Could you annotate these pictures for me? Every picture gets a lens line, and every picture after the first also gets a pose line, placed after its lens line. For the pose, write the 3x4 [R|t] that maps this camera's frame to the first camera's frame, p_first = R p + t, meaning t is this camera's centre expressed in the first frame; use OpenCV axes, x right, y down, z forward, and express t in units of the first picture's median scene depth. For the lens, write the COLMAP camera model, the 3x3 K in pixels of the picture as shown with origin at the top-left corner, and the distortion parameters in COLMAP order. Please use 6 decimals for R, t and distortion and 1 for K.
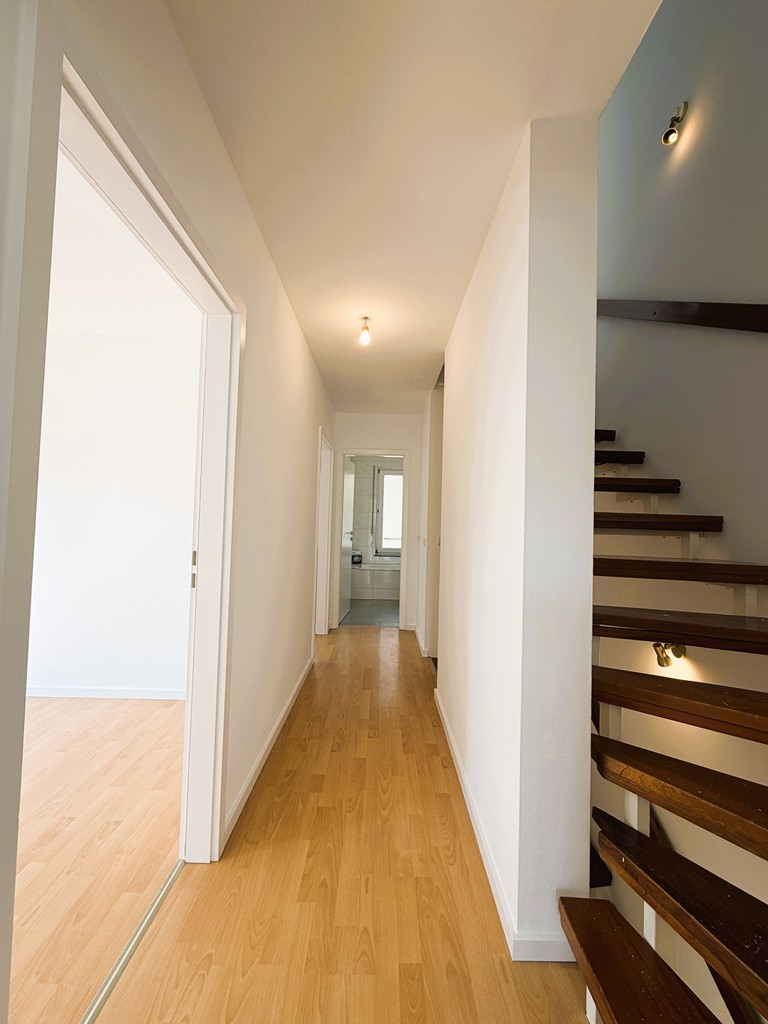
lens RADIAL K [[405.9, 0, 384.0], [0, 405.9, 512.6], [0, 0, 1]] dist [-0.002430, -0.000253]
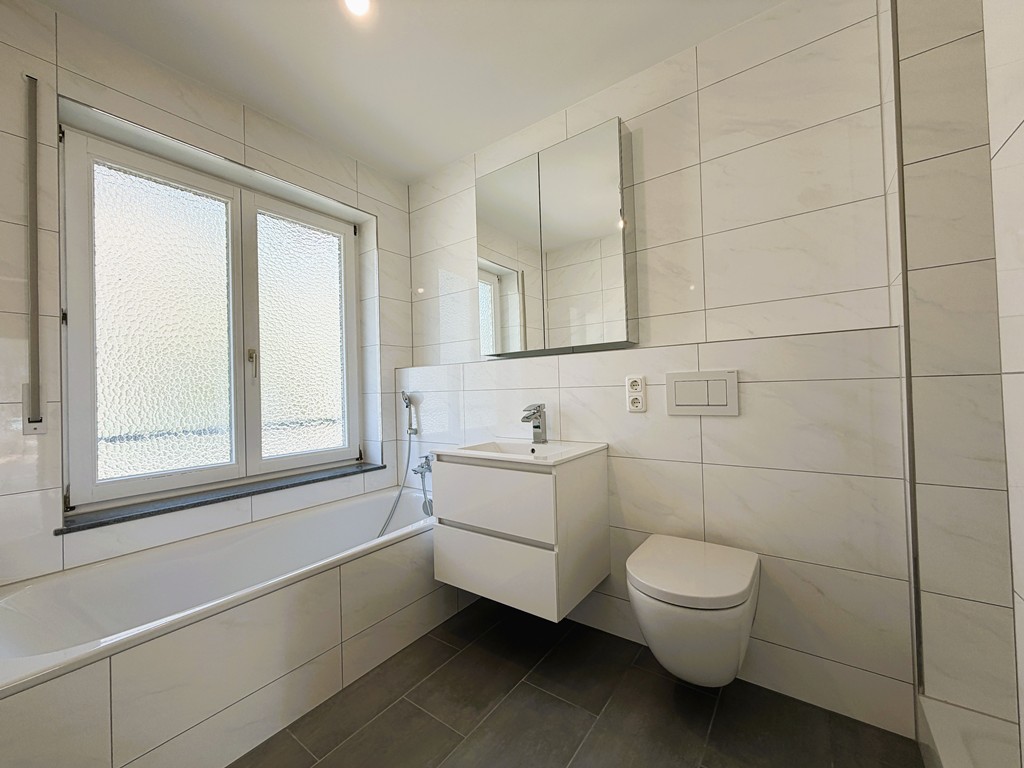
lens RADIAL K [[405.9, 0, 511.5], [0, 405.9, 385.4], [0, 0, 1]] dist [-0.002430, -0.000253]
pose [[0.598457, -0.036206, 0.800337, -0.045920], [0.018143, 0.999335, 0.031642, 0.030250], [-0.800950, -0.004416, 0.598715, 0.681886]]
